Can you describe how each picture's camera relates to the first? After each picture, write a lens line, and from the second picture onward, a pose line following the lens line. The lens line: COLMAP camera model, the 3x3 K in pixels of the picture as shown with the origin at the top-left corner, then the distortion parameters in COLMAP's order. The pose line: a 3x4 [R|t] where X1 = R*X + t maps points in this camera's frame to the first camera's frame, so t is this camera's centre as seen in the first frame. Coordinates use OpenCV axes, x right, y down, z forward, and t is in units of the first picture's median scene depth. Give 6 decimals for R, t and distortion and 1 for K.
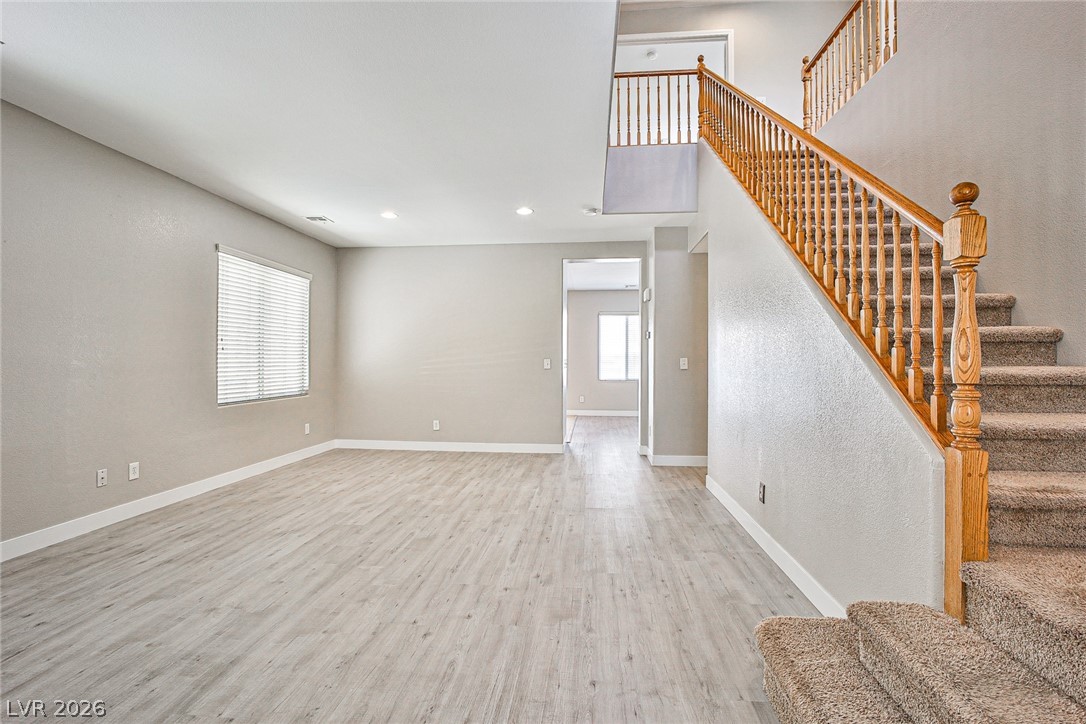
lens RADIAL K [[487.0, 0, 543.3], [0, 487.0, 360.4], [0, 0, 1]] dist [-0.041612, 0.016444]
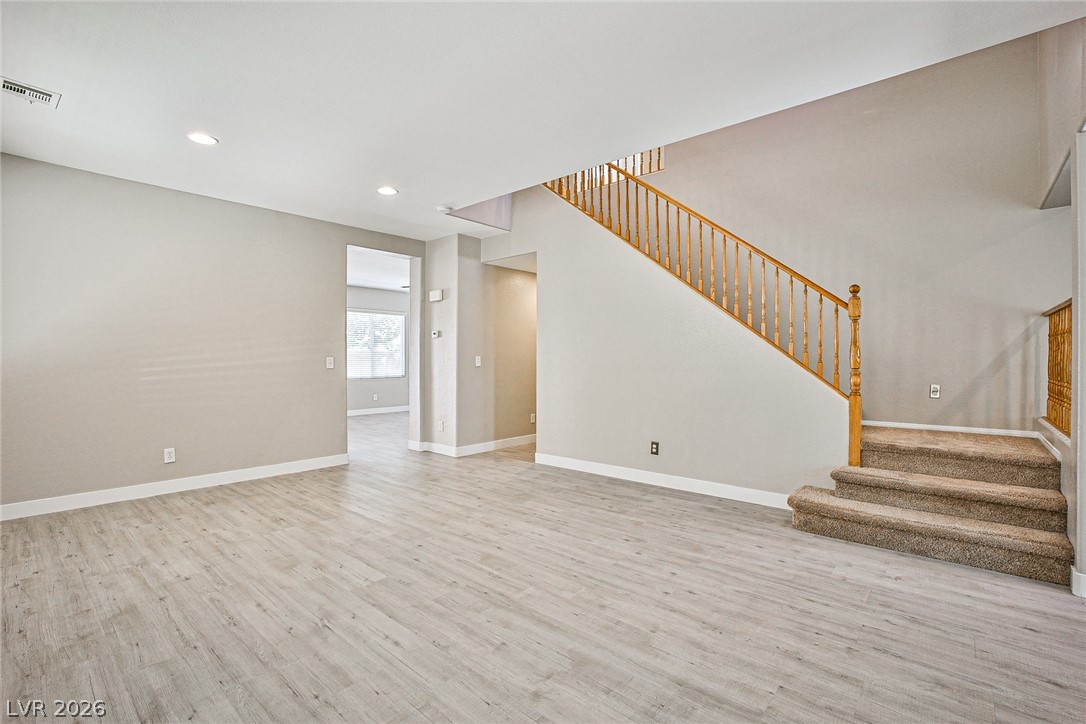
lens RADIAL K [[490.7, 0, 538.5], [0, 490.7, 367.5], [0, 0, 1]] dist [-0.041348, 0.017129]
pose [[0.586724, -0.016901, 0.809611, -0.966838], [0.001515, 0.999803, 0.019773, -0.001208], [-0.809785, -0.010375, 0.586634, 0.418758]]
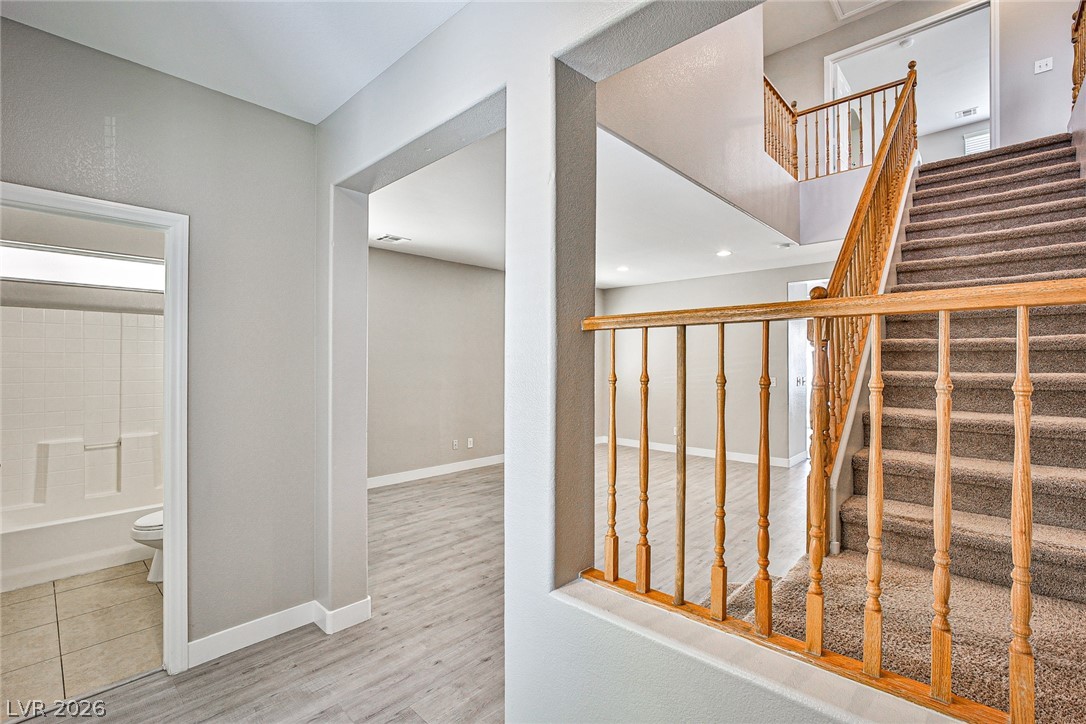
lens RADIAL K [[487.0, 0, 543.3], [0, 487.0, 360.4], [0, 0, 1]] dist [-0.041612, 0.016444]
pose [[0.789760, -0.004649, -0.613399, 0.536943], [0.001285, 0.999982, -0.005925, -0.071895], [0.613415, 0.003892, 0.789751, -0.296678]]
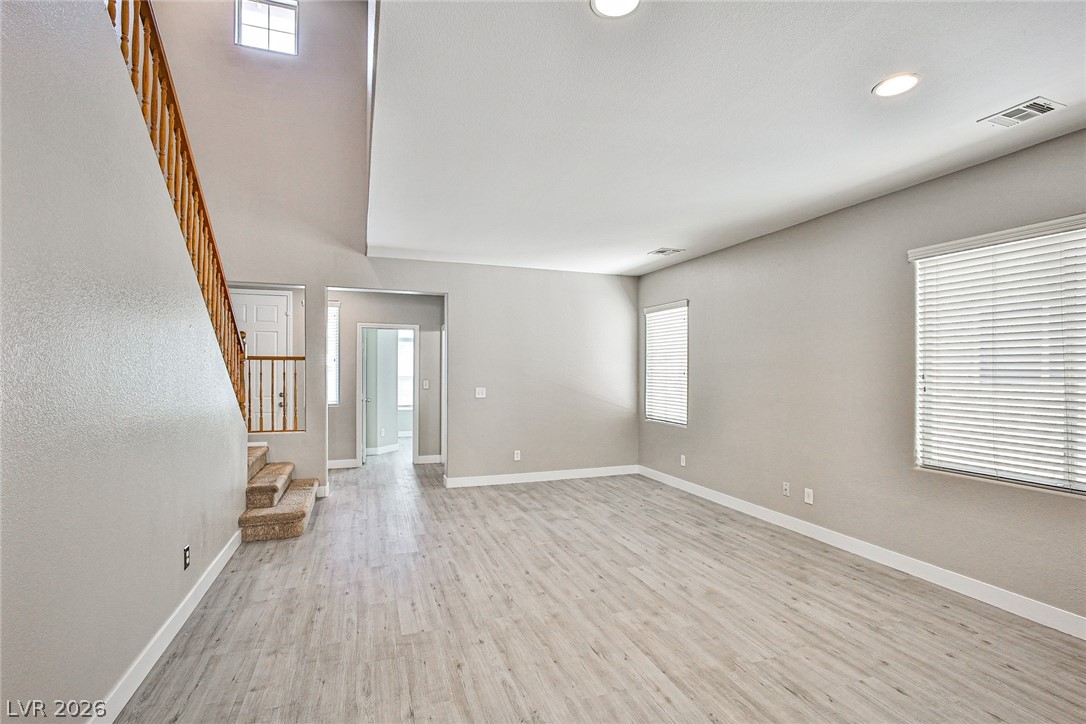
lens RADIAL K [[490.7, 0, 538.5], [0, 490.7, 367.5], [0, 0, 1]] dist [-0.041348, 0.017129]
pose [[-0.903155, -0.009229, -0.429215, 0.256230], [-0.006833, 0.999951, -0.007124, -0.071709], [0.429260, -0.003501, -0.903174, 2.094822]]
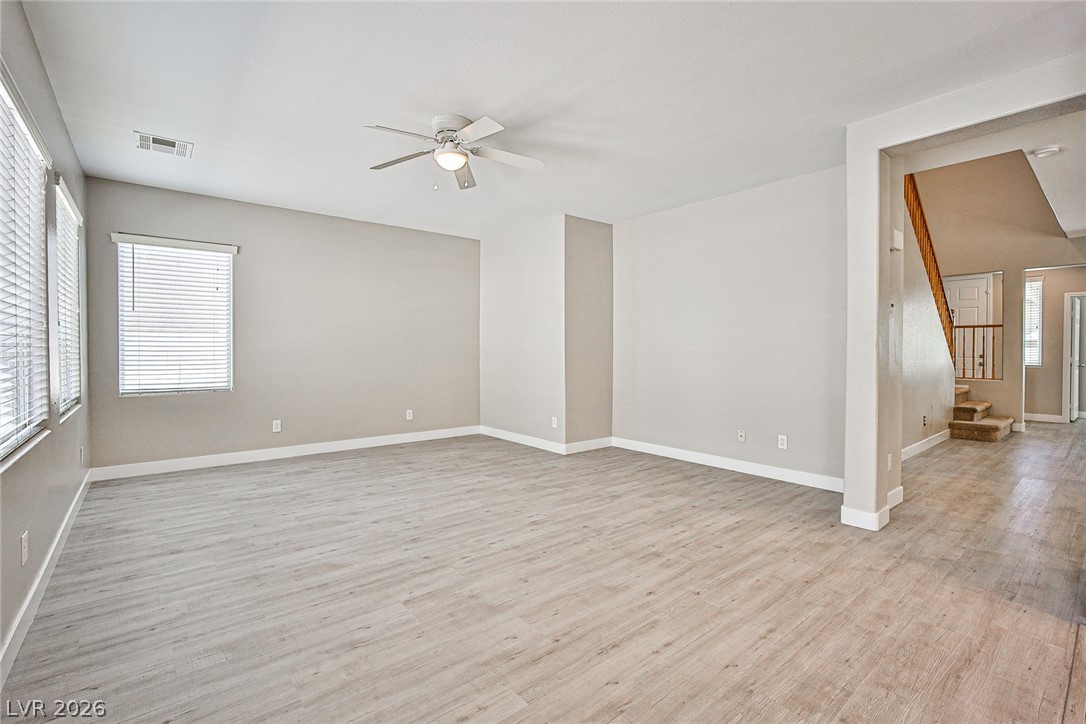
lens RADIAL K [[487.0, 0, 543.3], [0, 487.0, 360.4], [0, 0, 1]] dist [-0.041612, 0.016444]
pose [[-0.705829, -0.020384, 0.708089, 0.202645], [-0.003864, 0.999682, 0.024927, 0.009184], [-0.708372, 0.014858, -0.705683, 3.327844]]
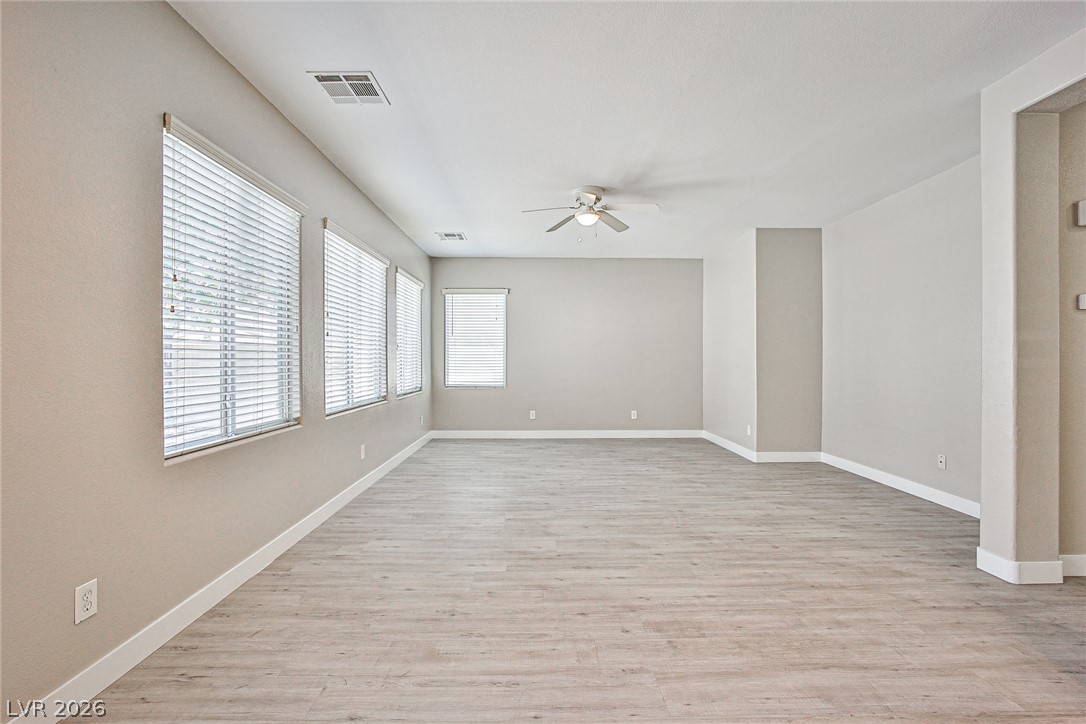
lens RADIAL K [[487.0, 0, 543.3], [0, 487.0, 360.4], [0, 0, 1]] dist [-0.041612, 0.016444]
pose [[-0.108370, -0.005954, 0.994093, -0.983840], [0.000025, 0.999982, 0.005992, 0.000925], [-0.994111, 0.000674, -0.108368, 2.581824]]
